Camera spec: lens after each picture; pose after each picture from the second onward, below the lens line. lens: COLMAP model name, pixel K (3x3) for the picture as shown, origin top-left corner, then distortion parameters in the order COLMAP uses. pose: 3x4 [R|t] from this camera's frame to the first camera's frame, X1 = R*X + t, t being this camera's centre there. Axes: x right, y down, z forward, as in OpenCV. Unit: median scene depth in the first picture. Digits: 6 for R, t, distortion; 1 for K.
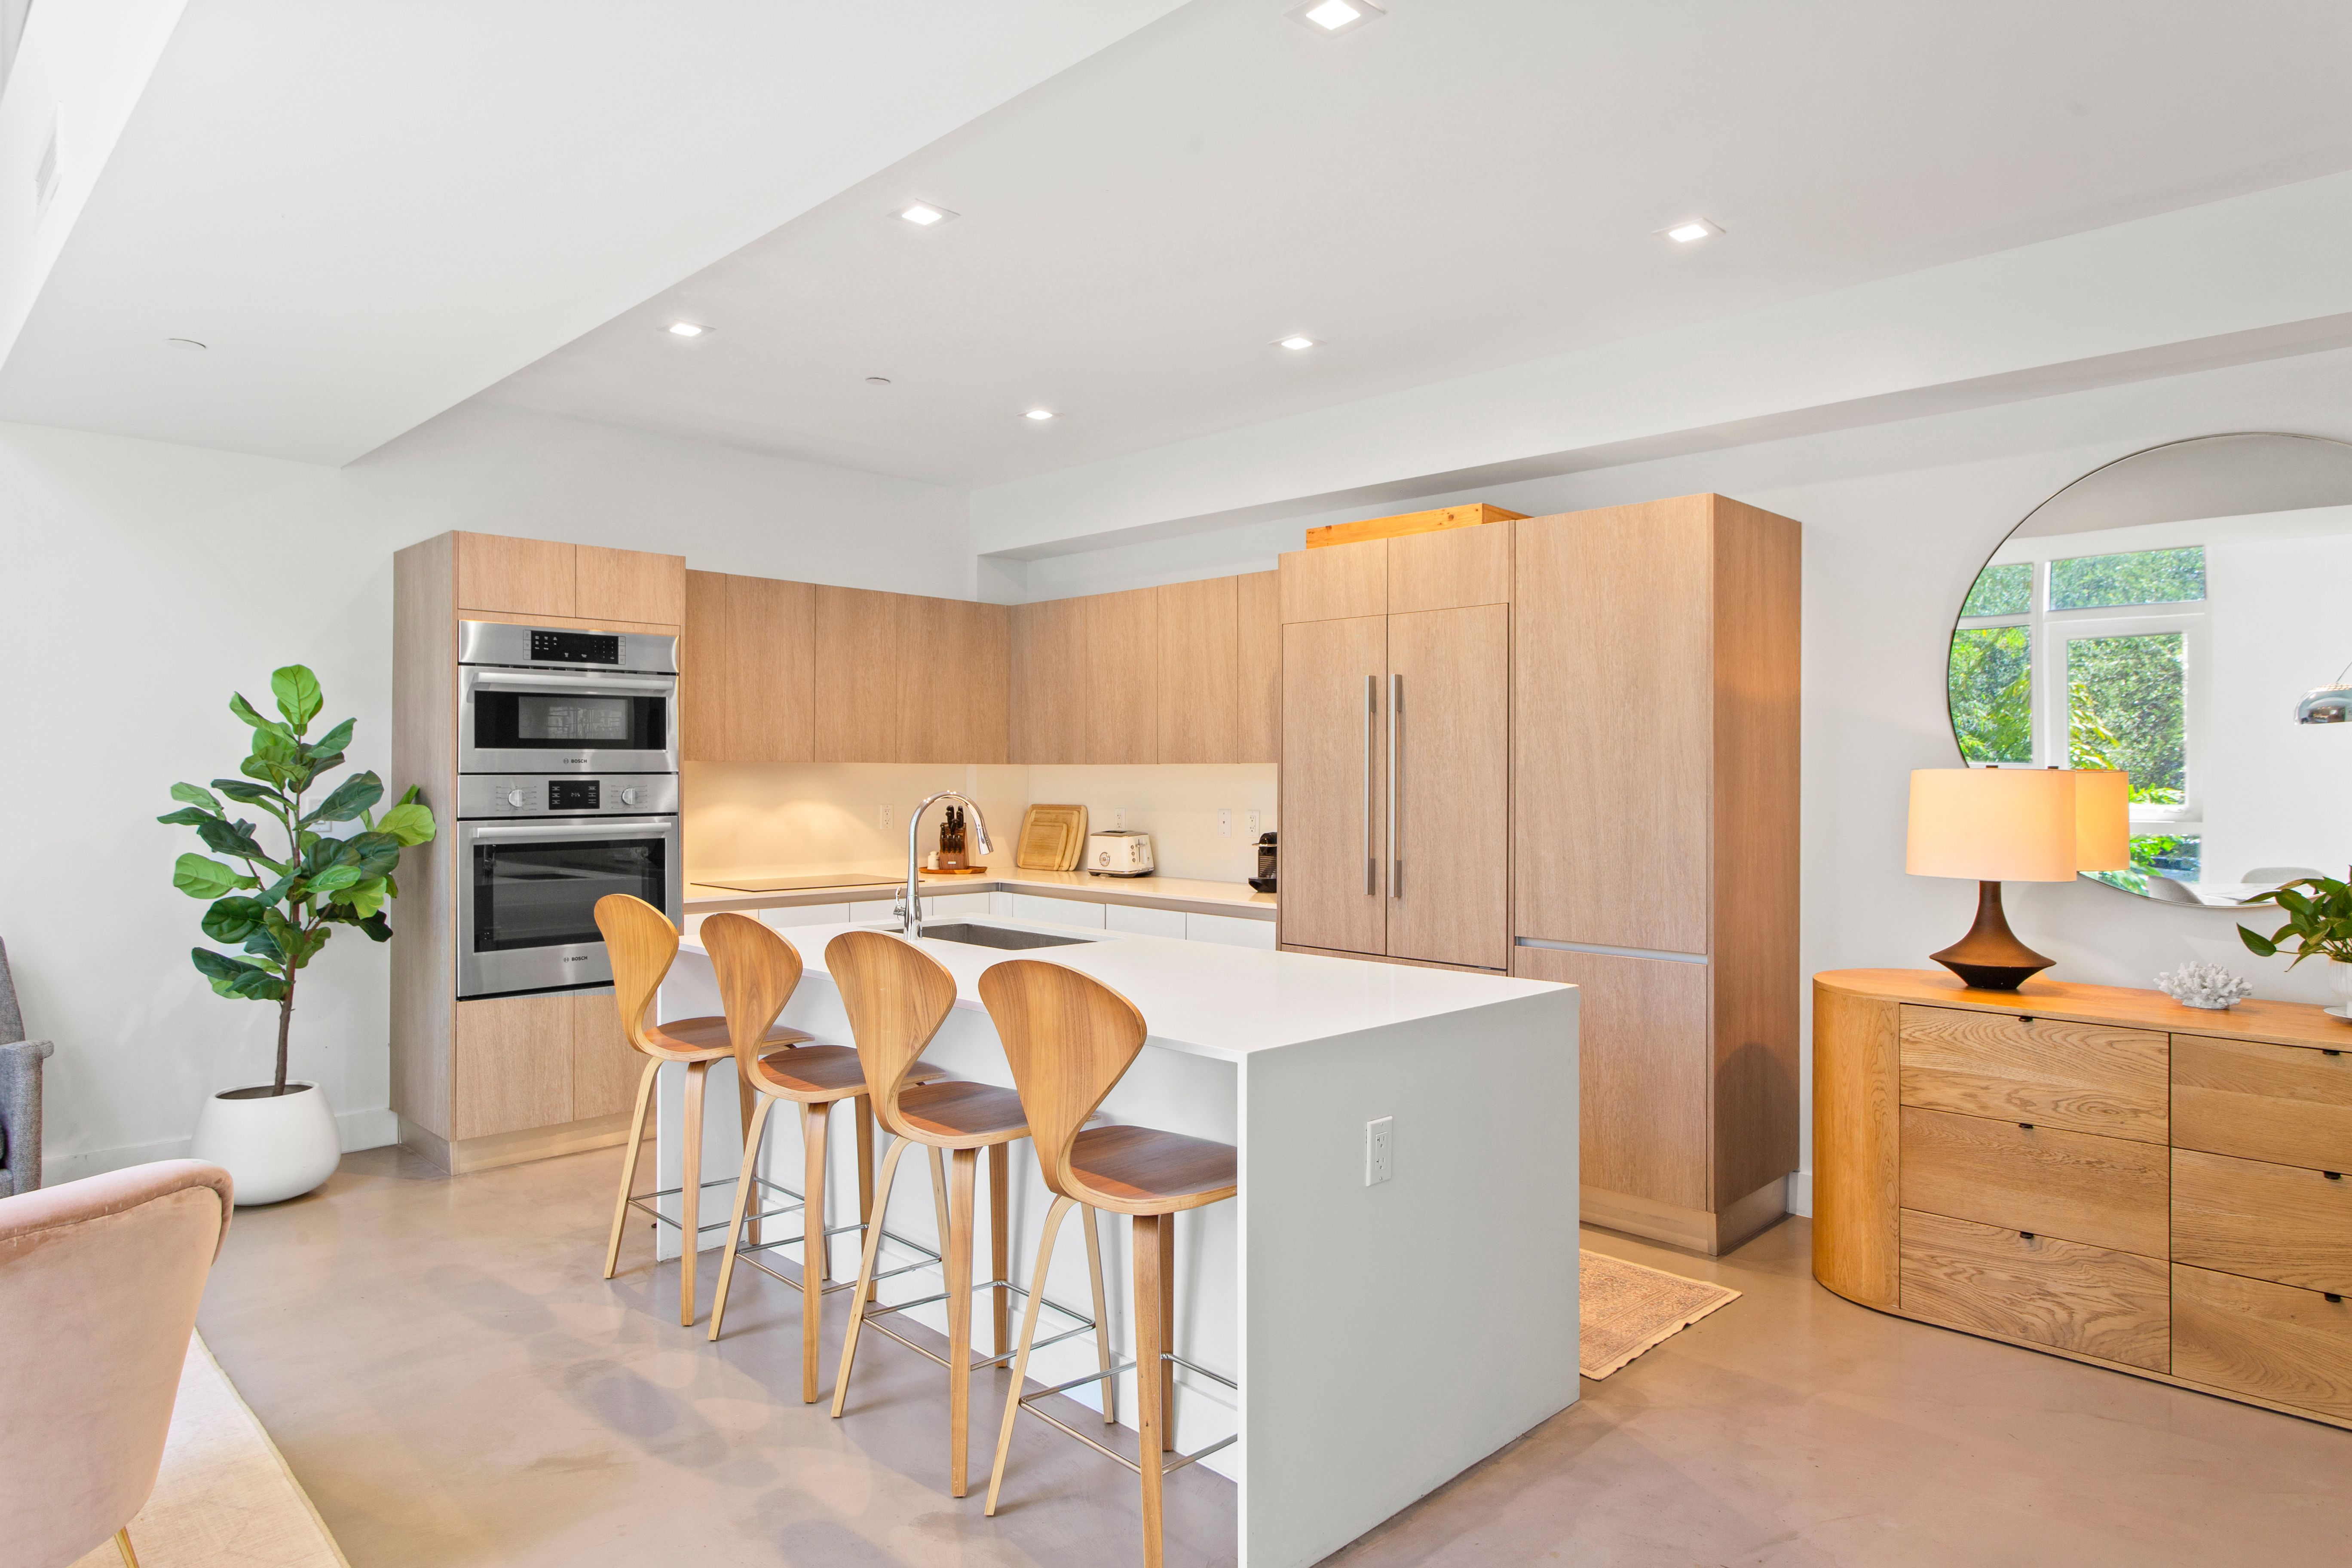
lens RADIAL K [[1396.5, 0, 1166.1], [0, 1396.5, 772.8], [0, 0, 1]] dist [-0.008772, 0.002729]
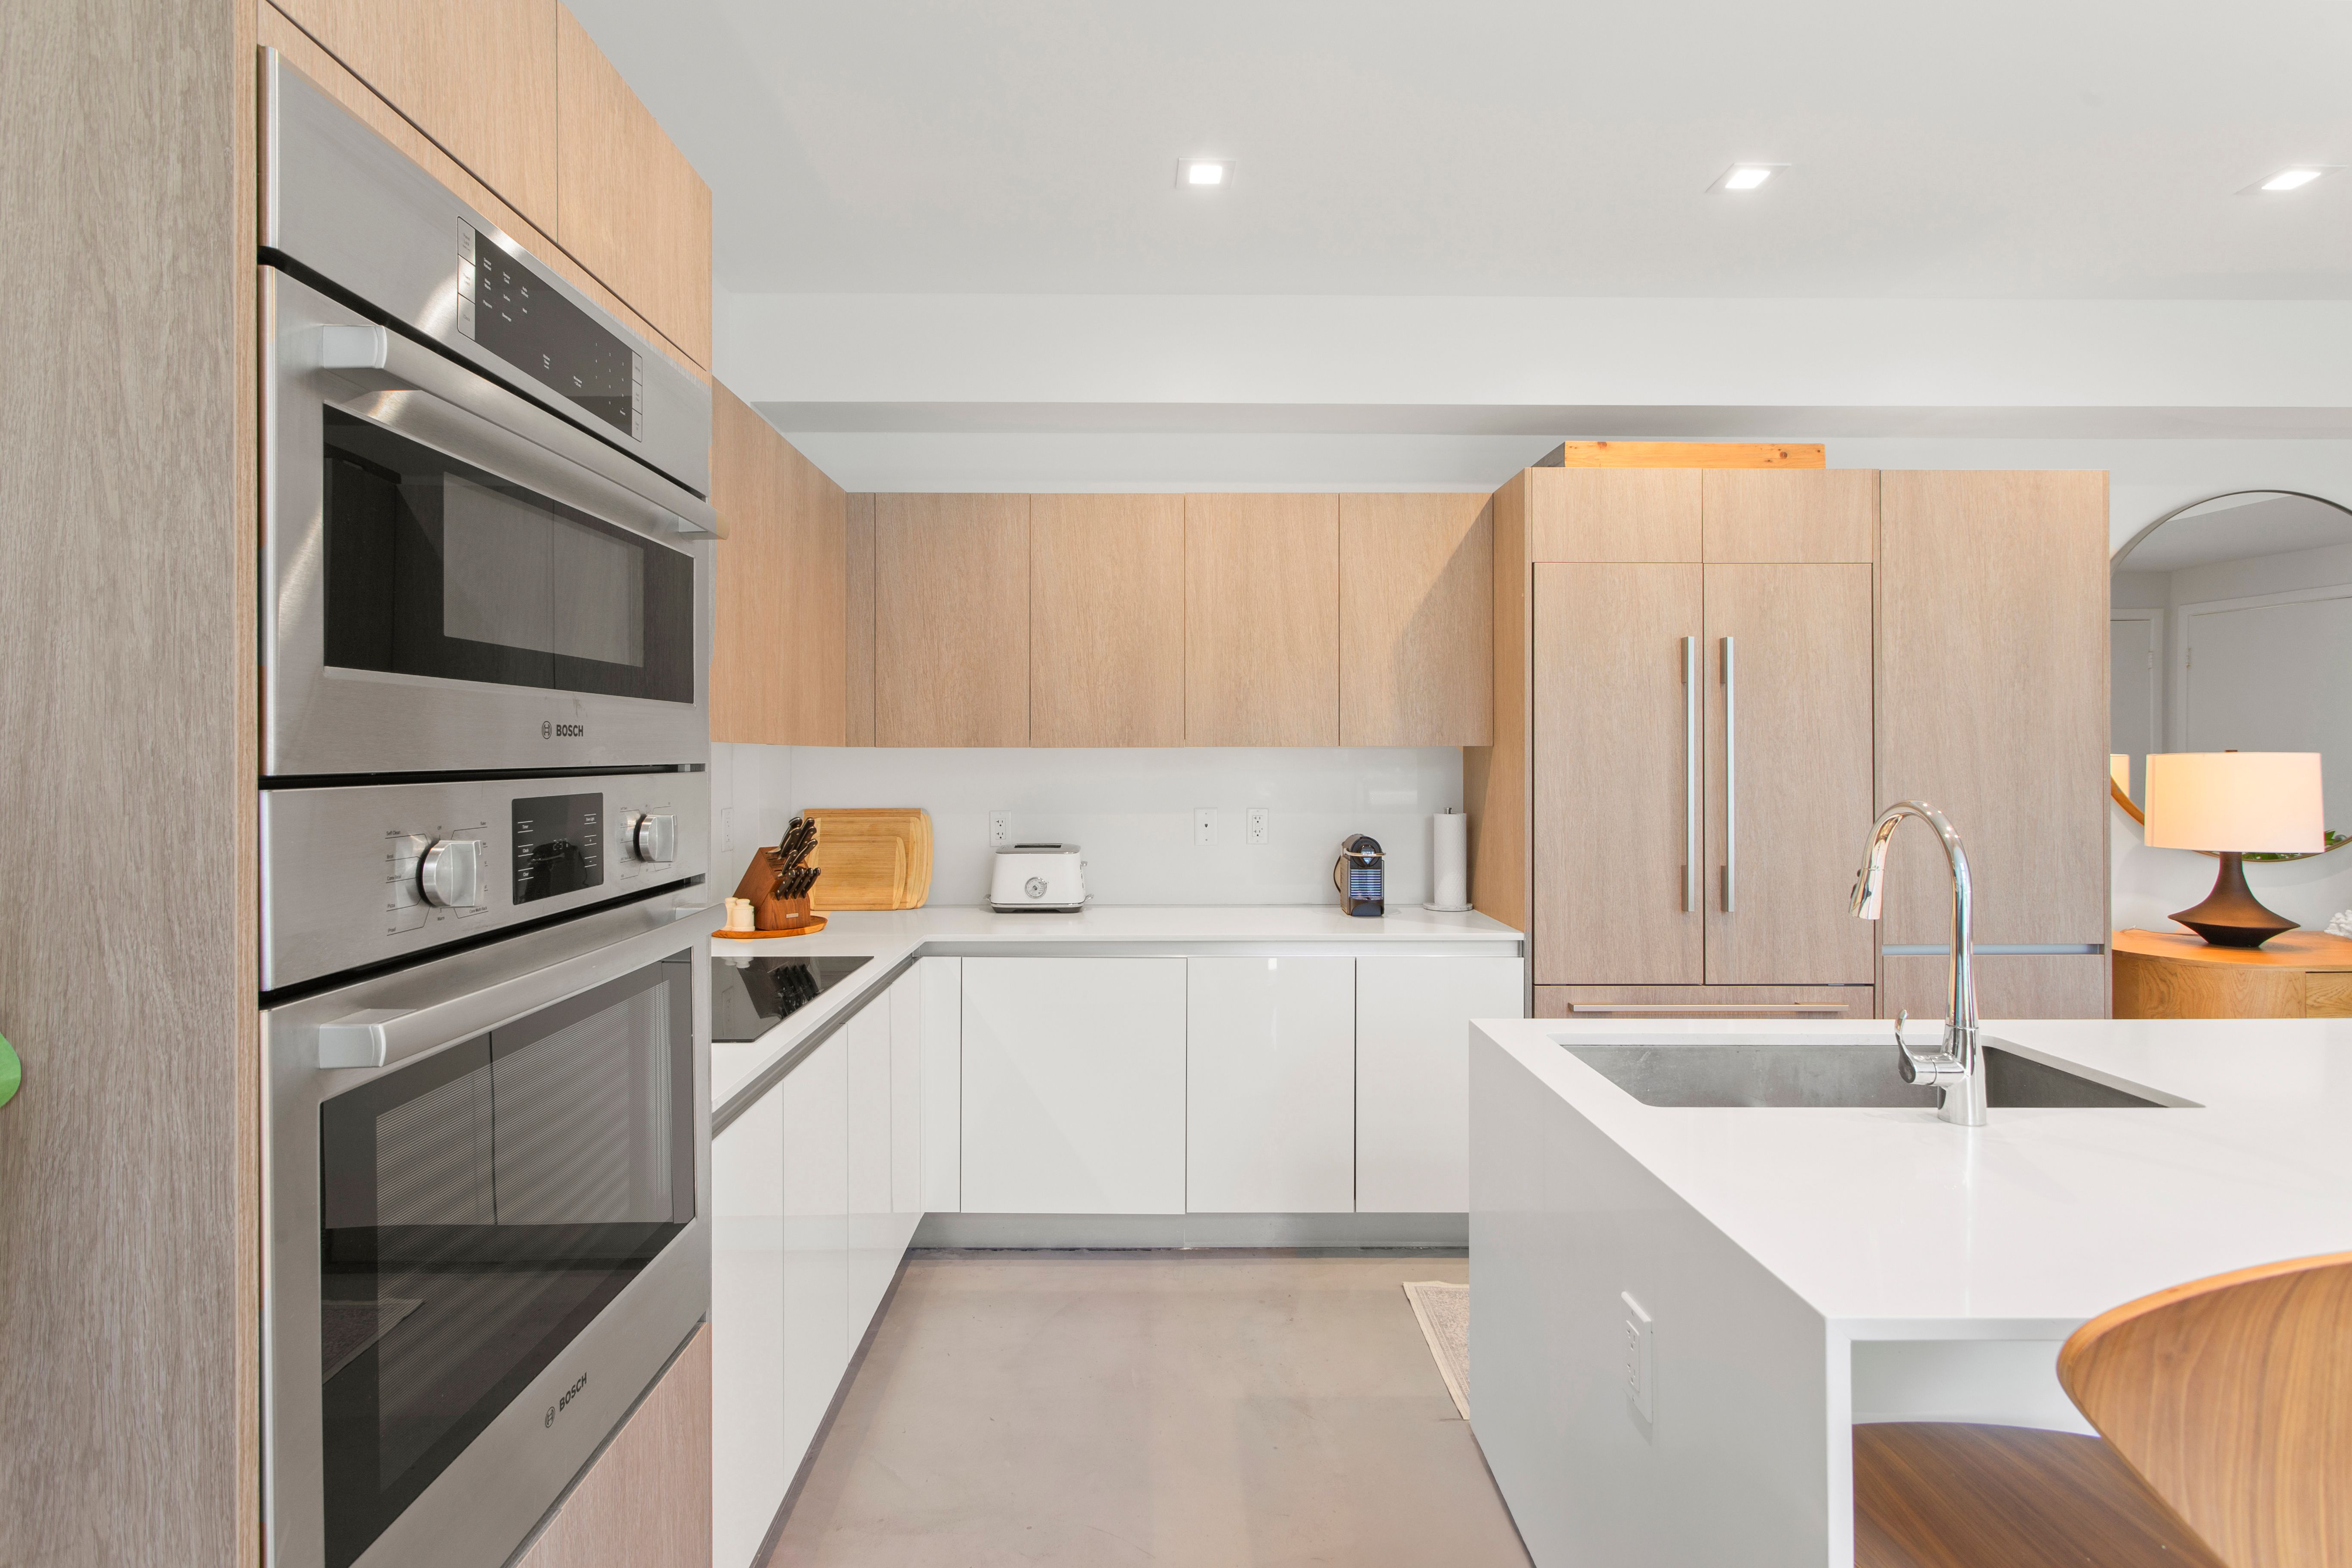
lens RADIAL K [[1128.2, 0, 1179.5], [0, 1128.2, 756.9], [0, 0, 1]] dist [0.001125, 0.000546]
pose [[0.693219, -0.003298, 0.720720, -0.528743], [0.003317, 0.999994, 0.001386, -0.002836], [-0.720720, 0.001430, 0.693225, 0.773367]]
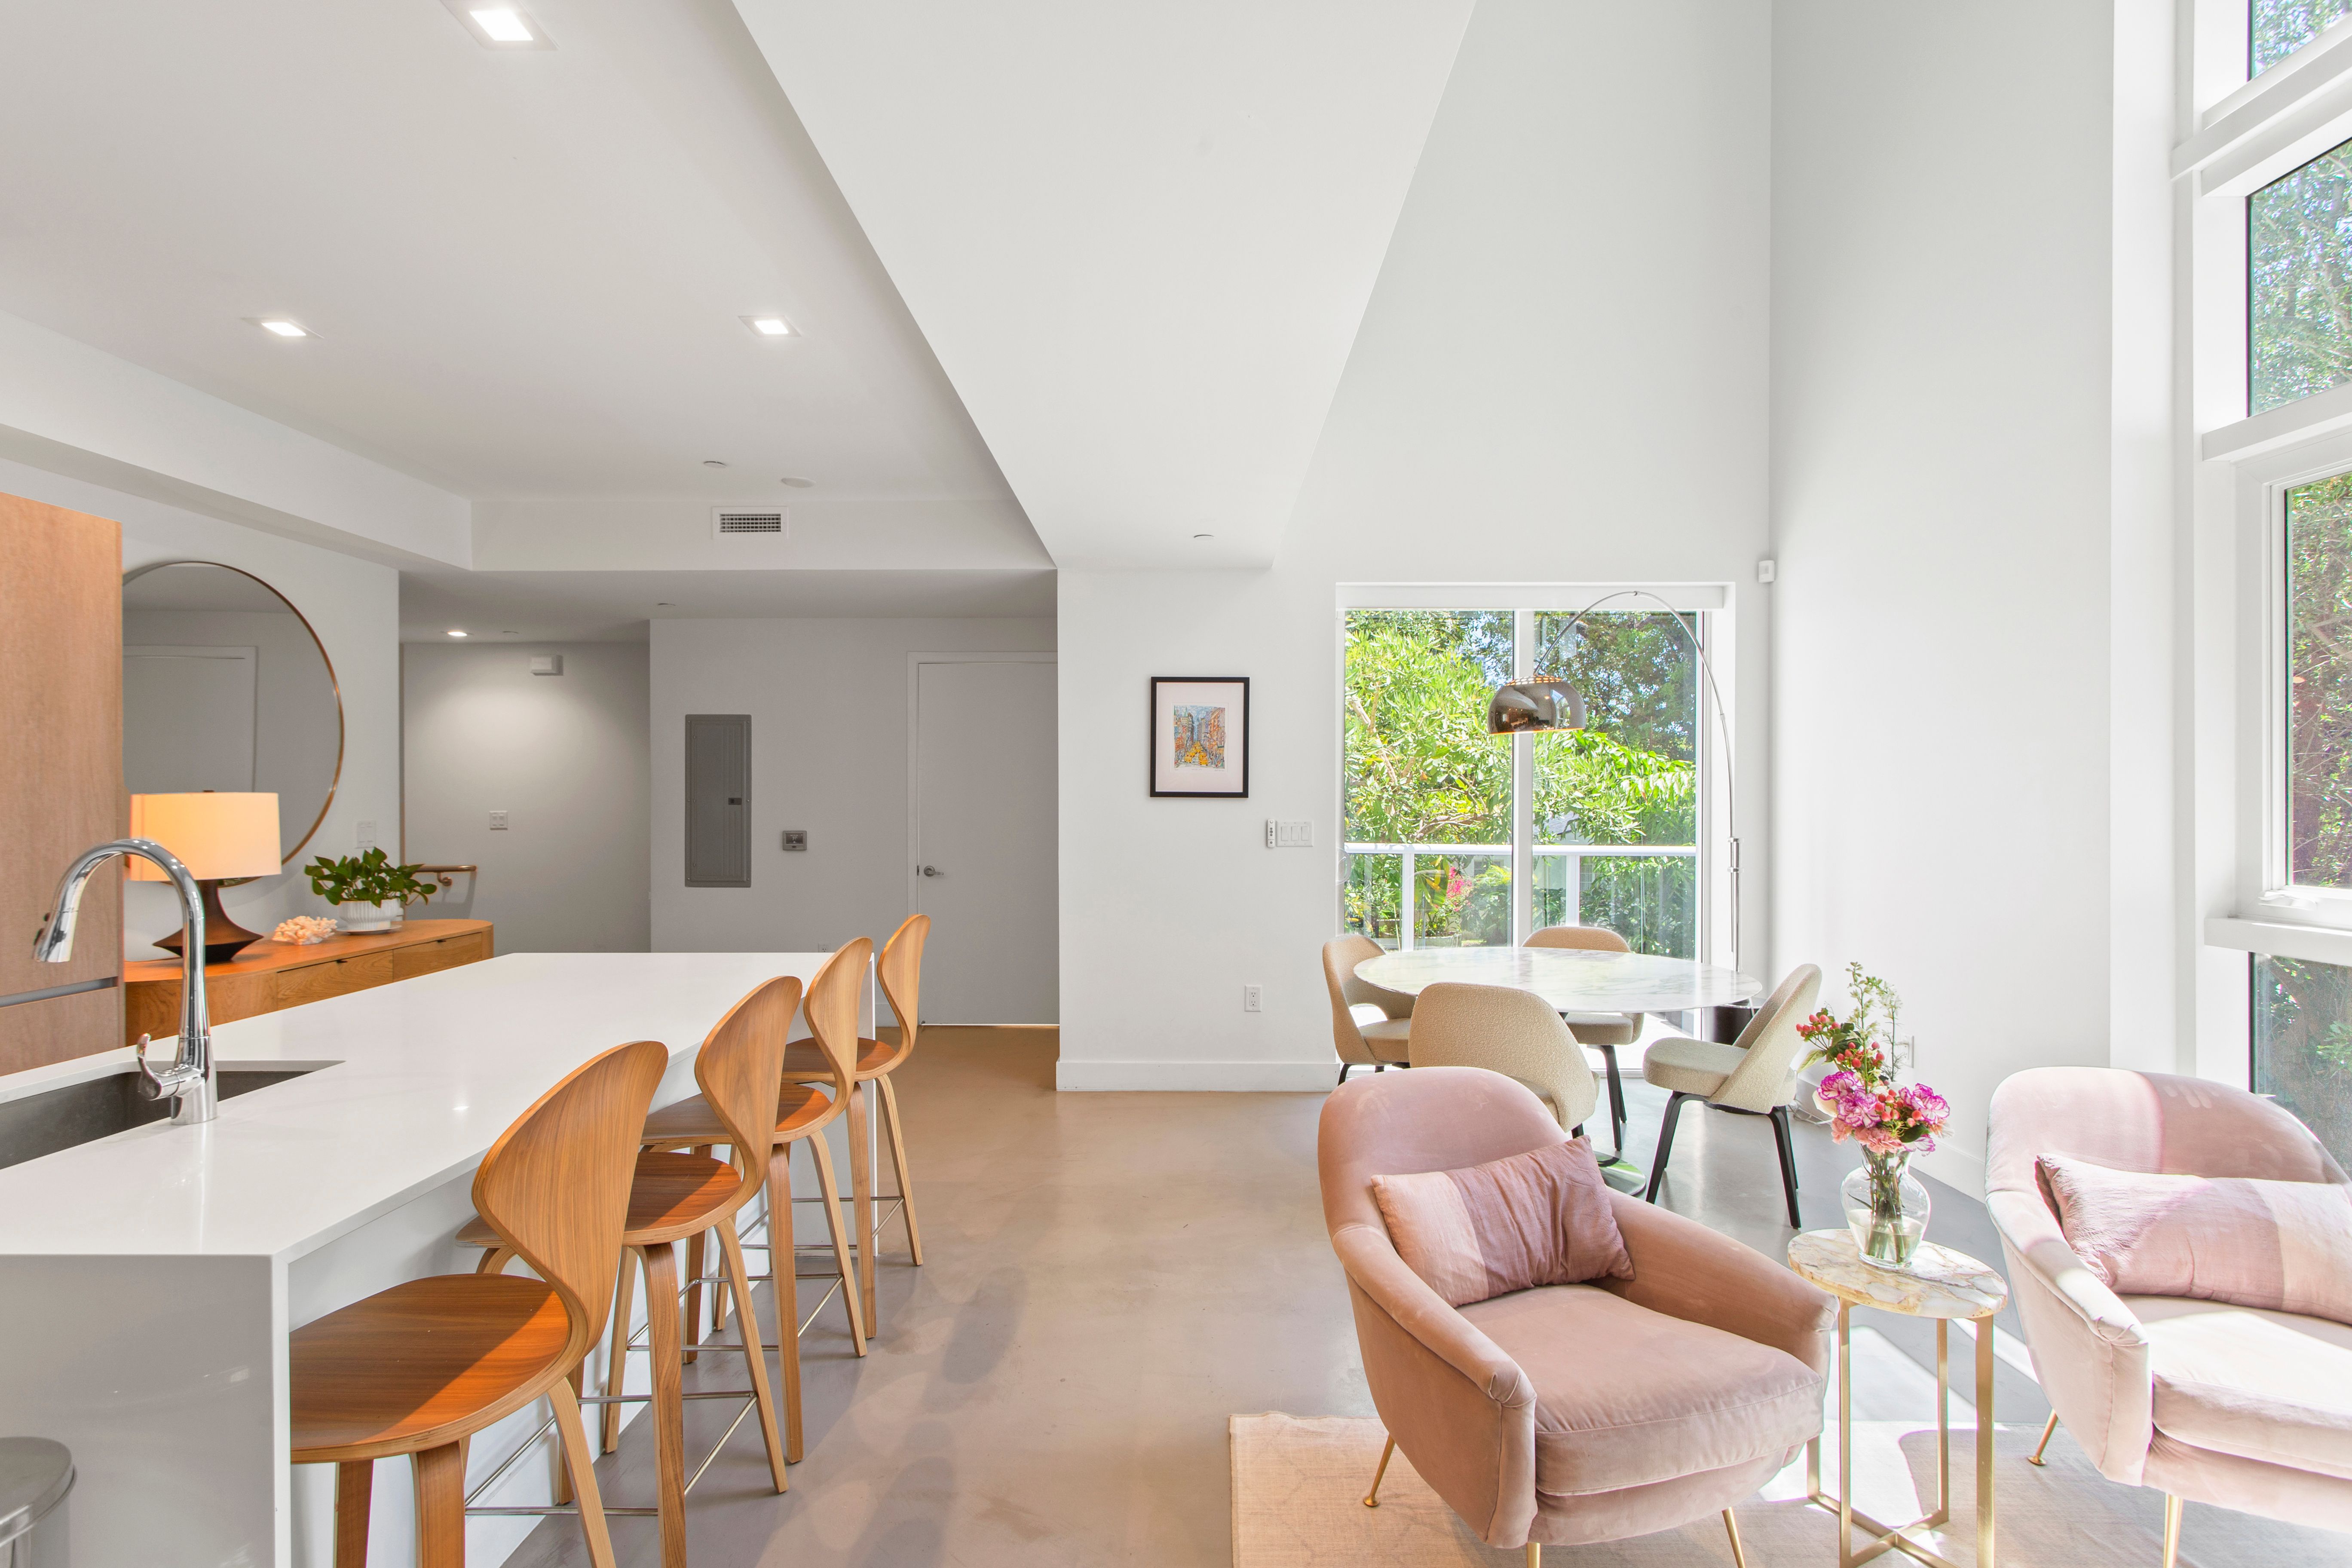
lens RADIAL K [[1128.2, 0, 1193.5], [0, 1128.2, 795.5], [0, 0, 1]] dist [0.001125, 0.000546]
pose [[-0.709906, -0.004153, 0.704284, -0.630028], [-0.001059, 0.999988, 0.004830, -0.004963], [-0.704296, 0.002683, -0.709901, 0.869388]]
